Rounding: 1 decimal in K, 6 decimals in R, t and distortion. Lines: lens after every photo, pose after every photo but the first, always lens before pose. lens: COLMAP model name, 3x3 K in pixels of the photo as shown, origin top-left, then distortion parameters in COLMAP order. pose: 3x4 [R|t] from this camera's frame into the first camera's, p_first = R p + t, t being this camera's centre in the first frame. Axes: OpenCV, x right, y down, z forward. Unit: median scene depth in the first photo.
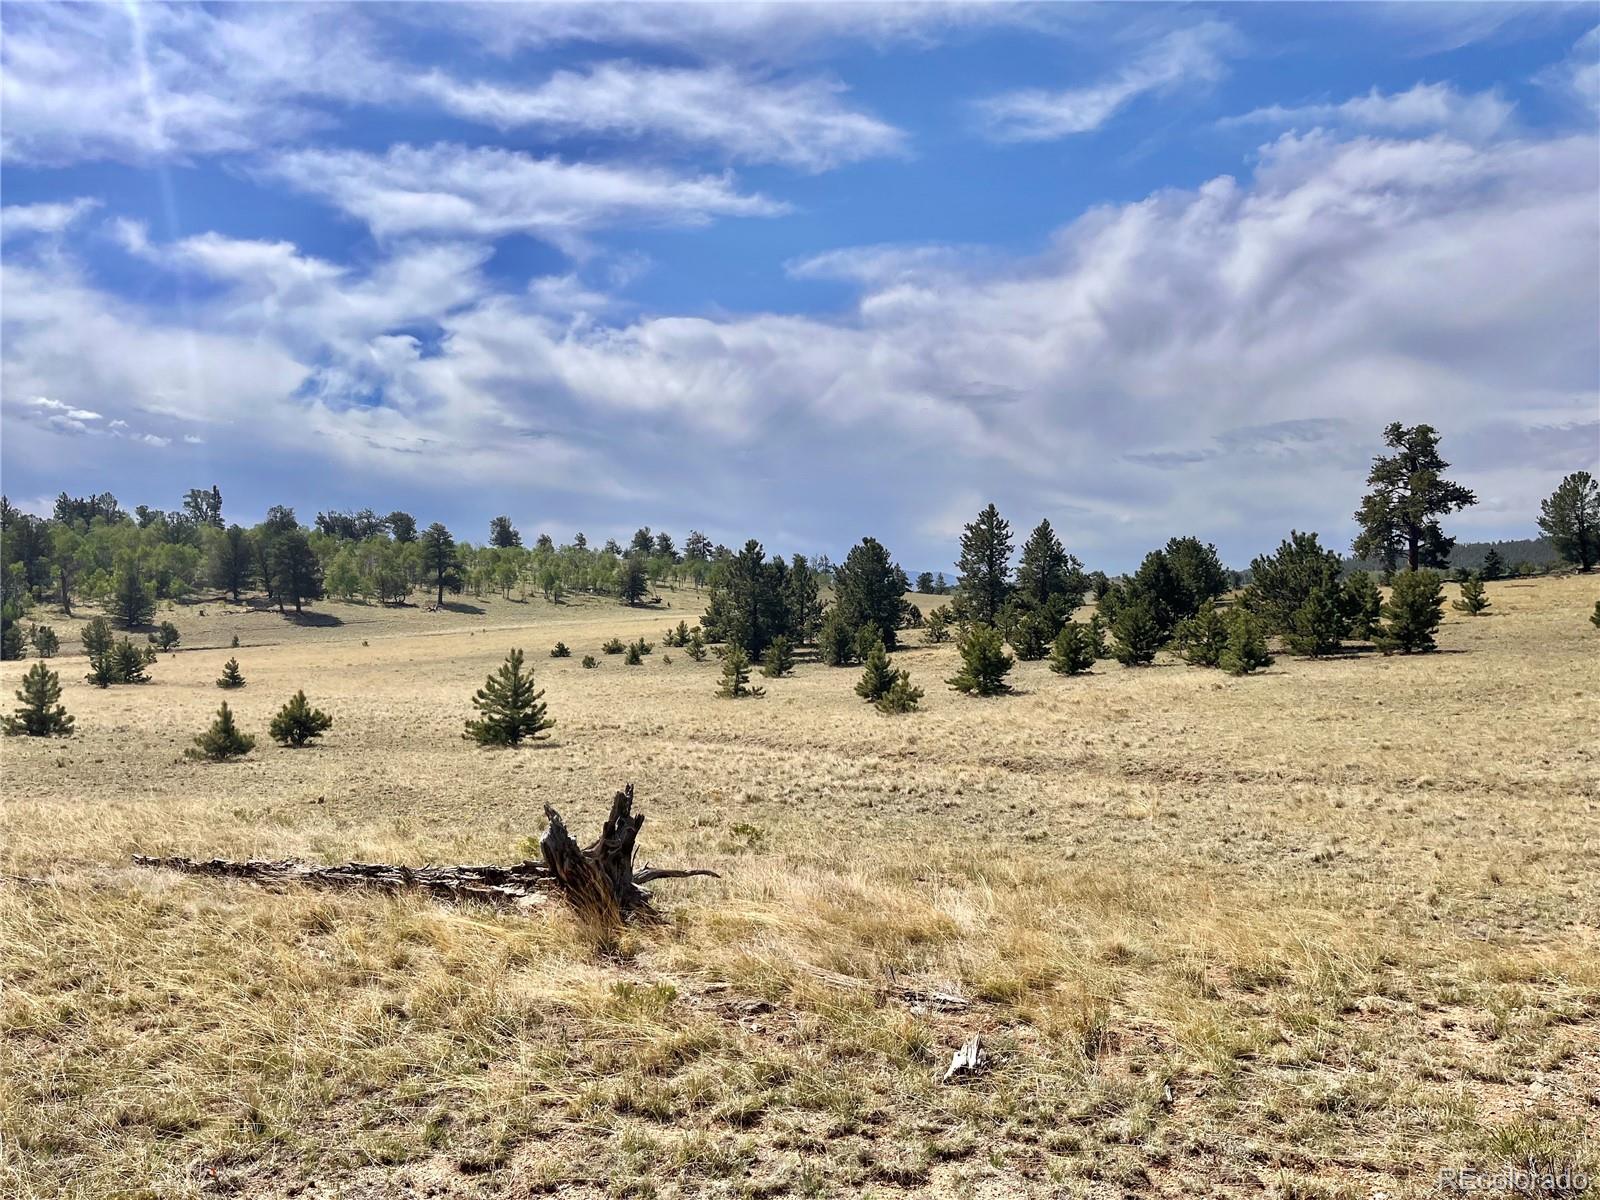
lens RADIAL K [[1245.3, 0, 800.0], [0, 1245.3, 600.0], [0, 0, 1]] dist [-0.004639, -0.005960]
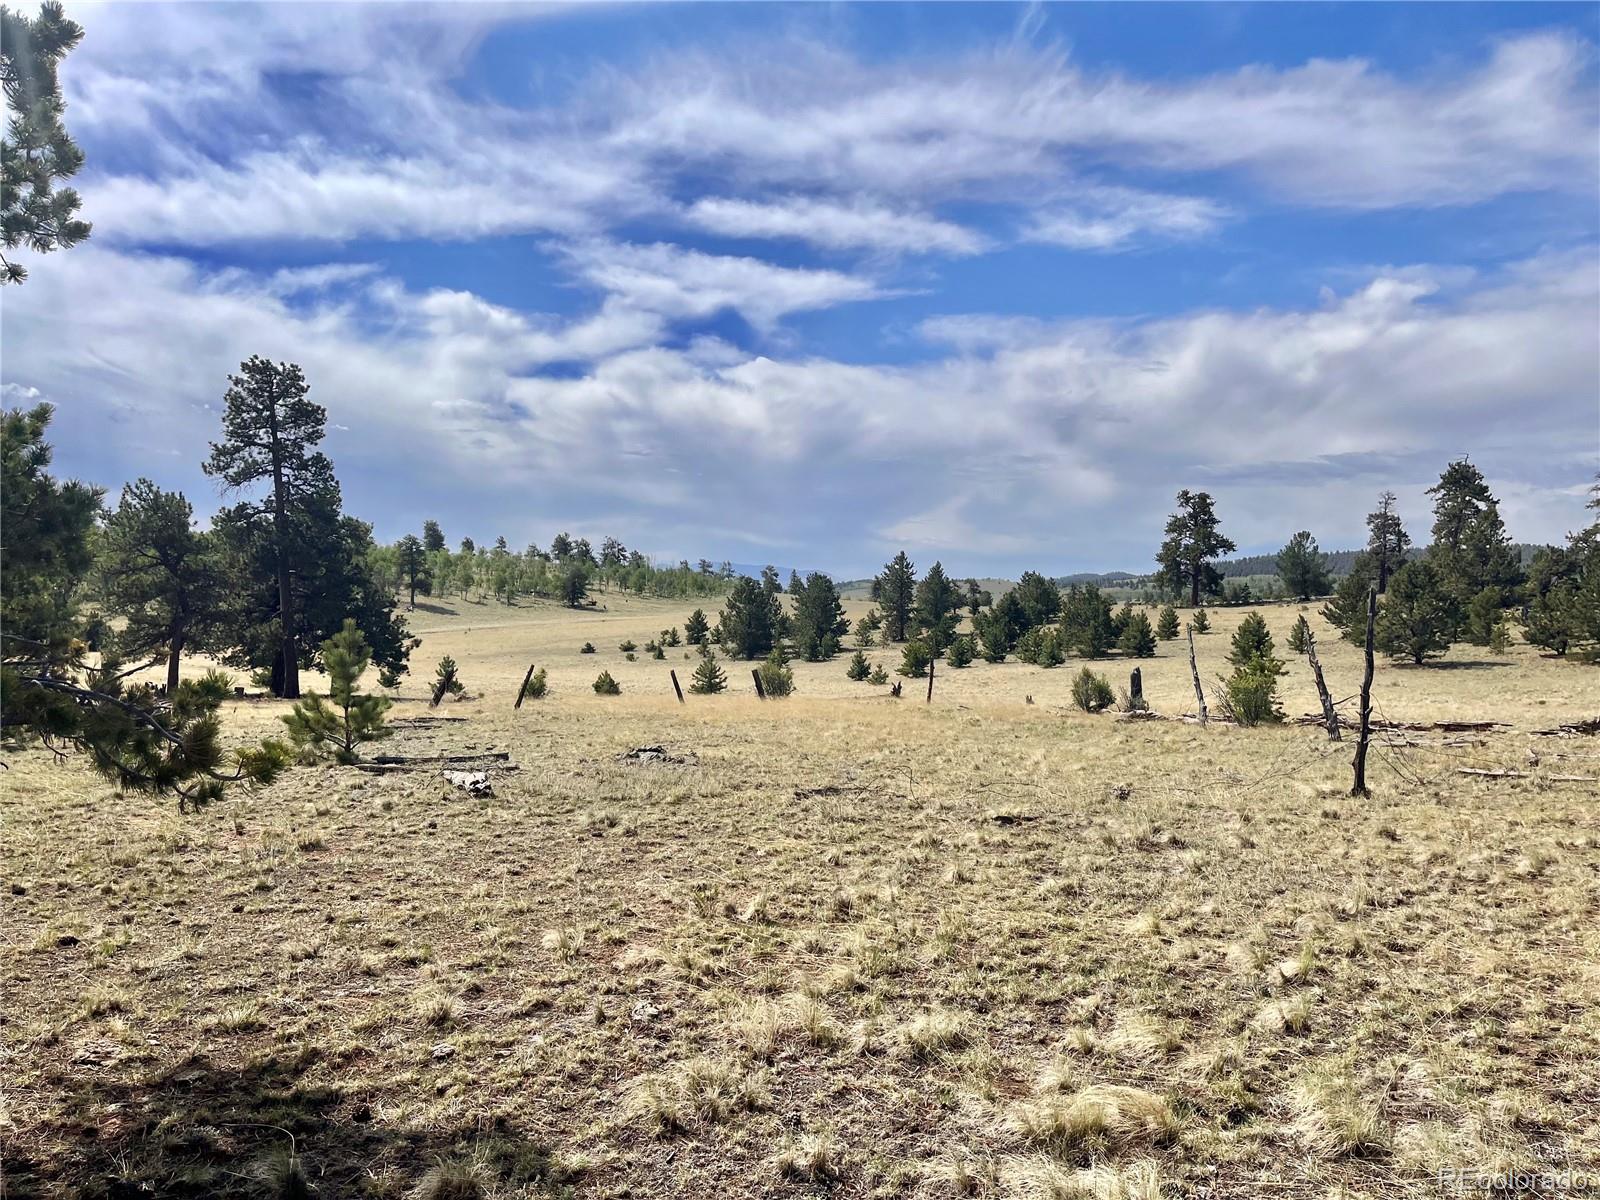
lens RADIAL K [[1245.3, 0, 800.0], [0, 1245.3, 600.0], [0, 0, 1]] dist [-0.004639, -0.005960]
pose [[0.994891, 0.014316, 0.099938, -0.114797], [-0.014631, 0.999890, 0.002420, -0.022881], [-0.099892, -0.003870, 0.994991, -0.457826]]
